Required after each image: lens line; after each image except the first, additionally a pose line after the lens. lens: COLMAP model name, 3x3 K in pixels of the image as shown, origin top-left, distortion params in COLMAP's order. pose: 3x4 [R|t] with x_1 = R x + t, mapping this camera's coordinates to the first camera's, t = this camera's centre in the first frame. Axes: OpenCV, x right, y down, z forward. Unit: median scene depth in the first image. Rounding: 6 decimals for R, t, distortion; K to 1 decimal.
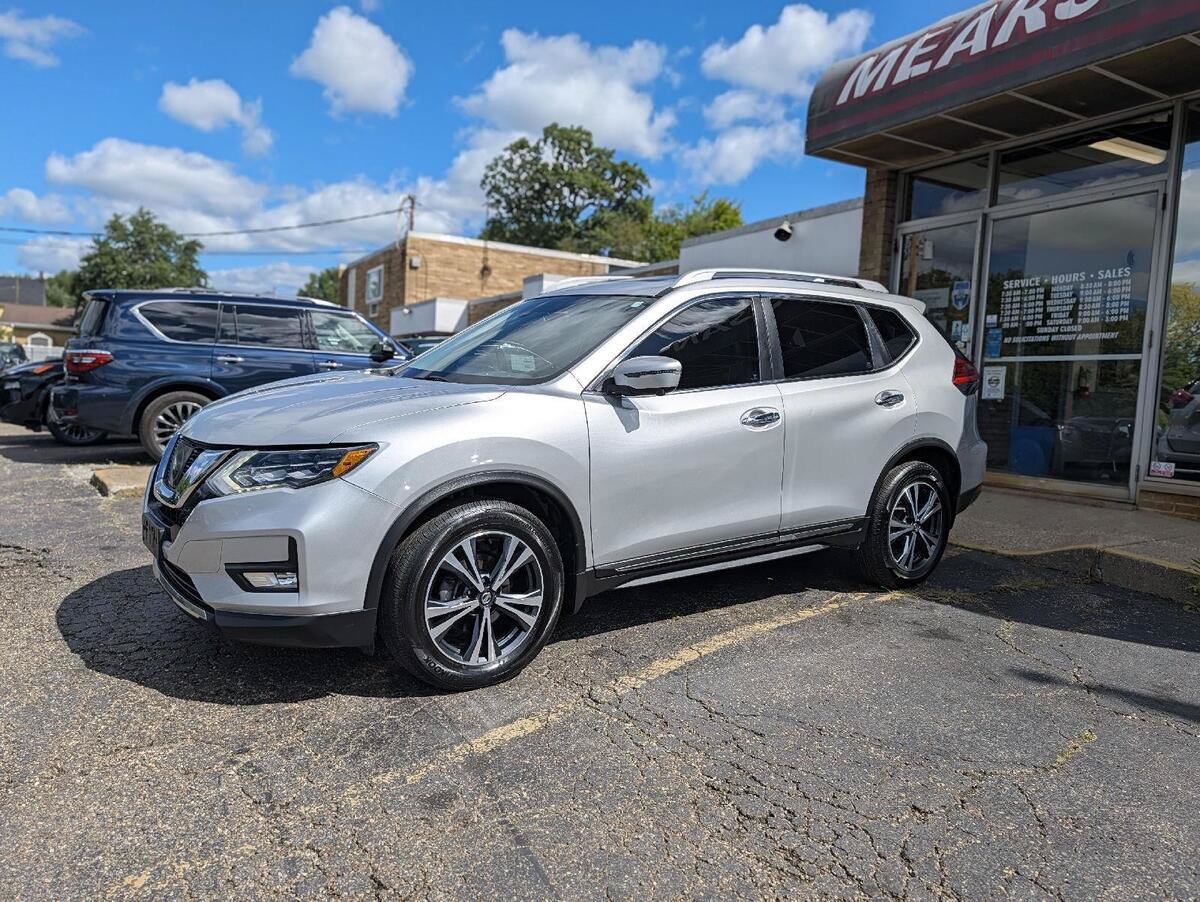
lens RADIAL K [[868.8, 0, 605.3], [0, 868.8, 450.7], [0, 0, 1]] dist [0.011527, -0.004296]
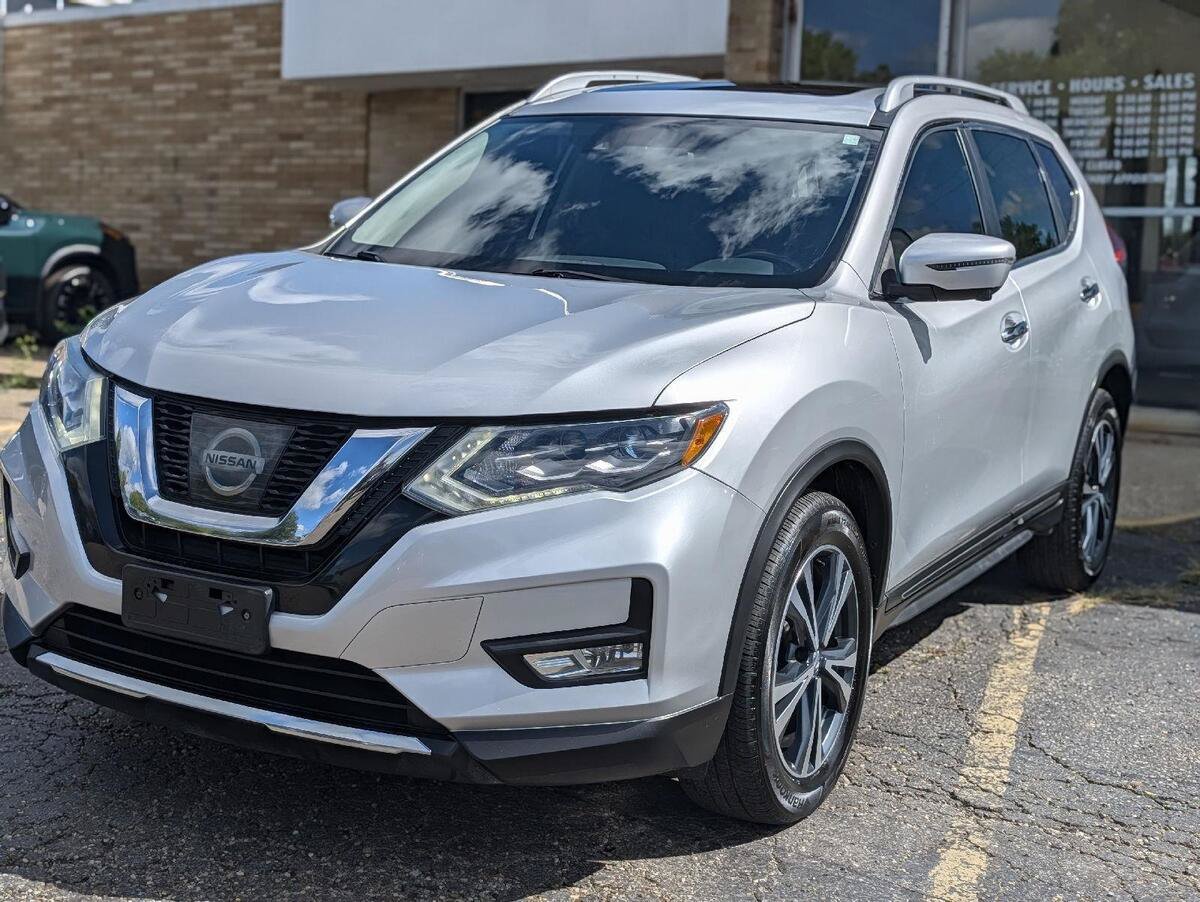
lens RADIAL K [[1726.3, 0, 598.7], [0, 1726.3, 412.5], [0, 0, 1]] dist [0.019775, -0.038508]
pose [[0.907294, -0.045239, 0.418055, -0.334744], [0.033111, 0.998795, 0.036222, -0.018578], [-0.419190, -0.019022, 0.907699, 0.010030]]
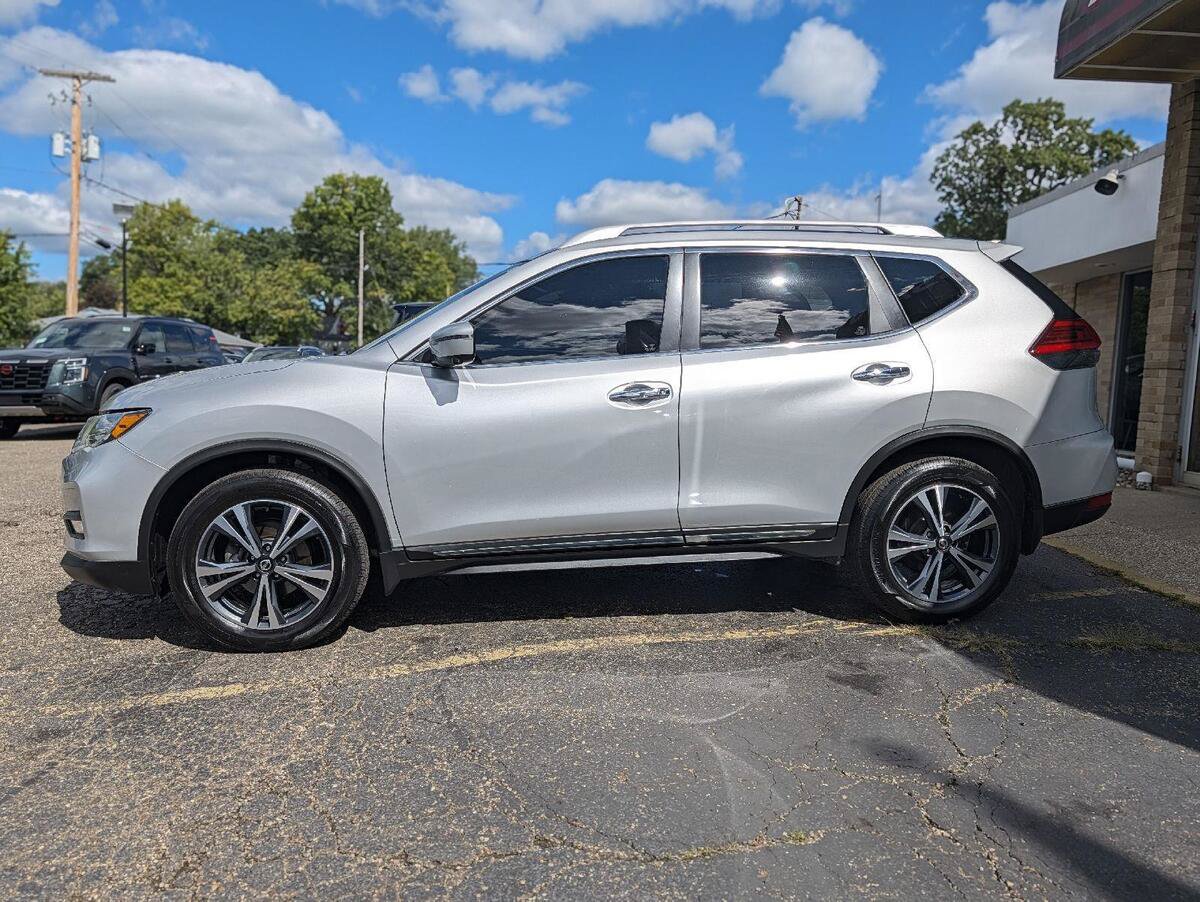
lens RADIAL K [[868.8, 0, 605.3], [0, 868.8, 450.7], [0, 0, 1]] dist [0.011527, -0.004296]
pose [[0.871019, 0.025516, -0.490586, 0.320789], [-0.030014, 0.999549, -0.001301, 0.011319], [0.490332, 0.015858, 0.871392, 0.137099]]
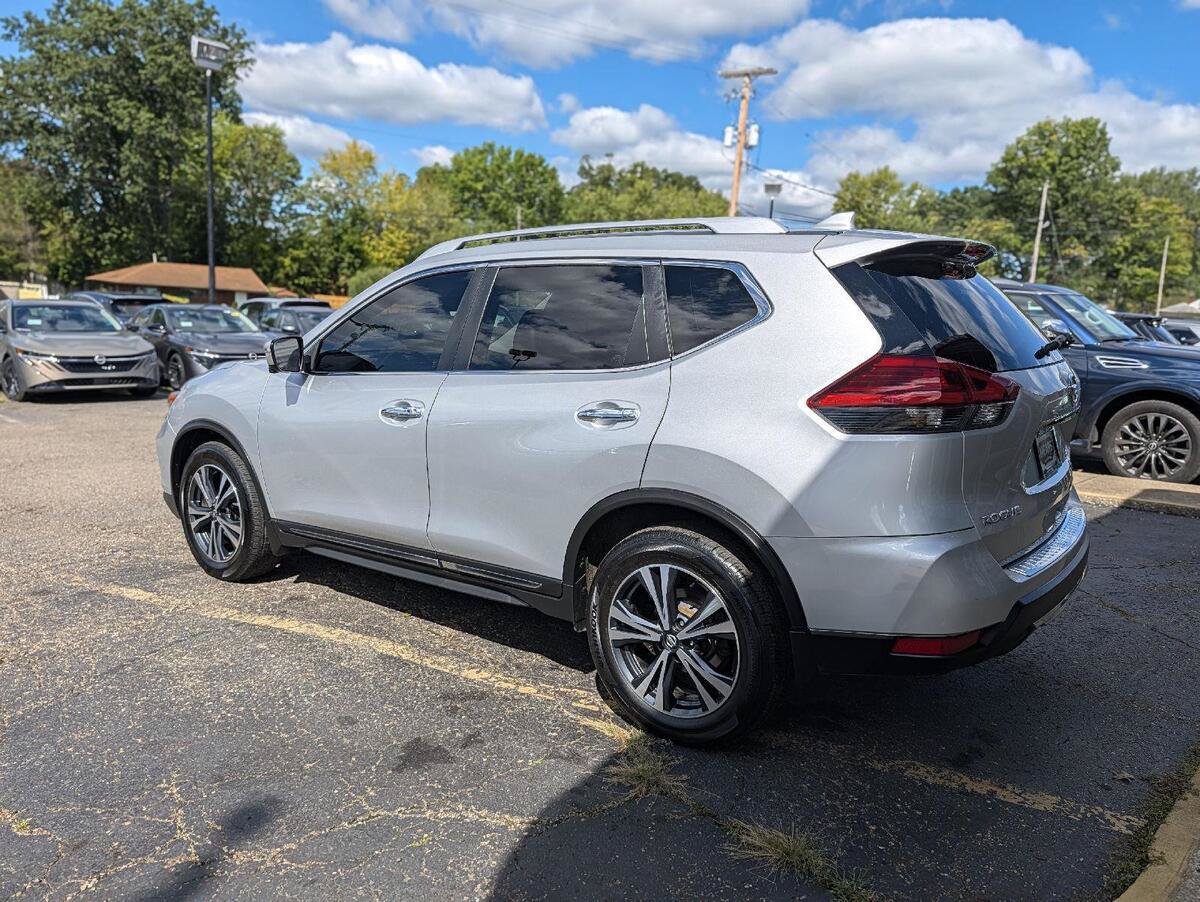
lens RADIAL K [[868.8, 0, 605.3], [0, 868.8, 450.7], [0, 0, 1]] dist [0.011527, -0.004296]
pose [[0.281762, 0.130850, -0.950520, 0.599671], [-0.116261, 0.988014, 0.101548, -0.062687], [0.952414, 0.081897, 0.293598, 0.532264]]
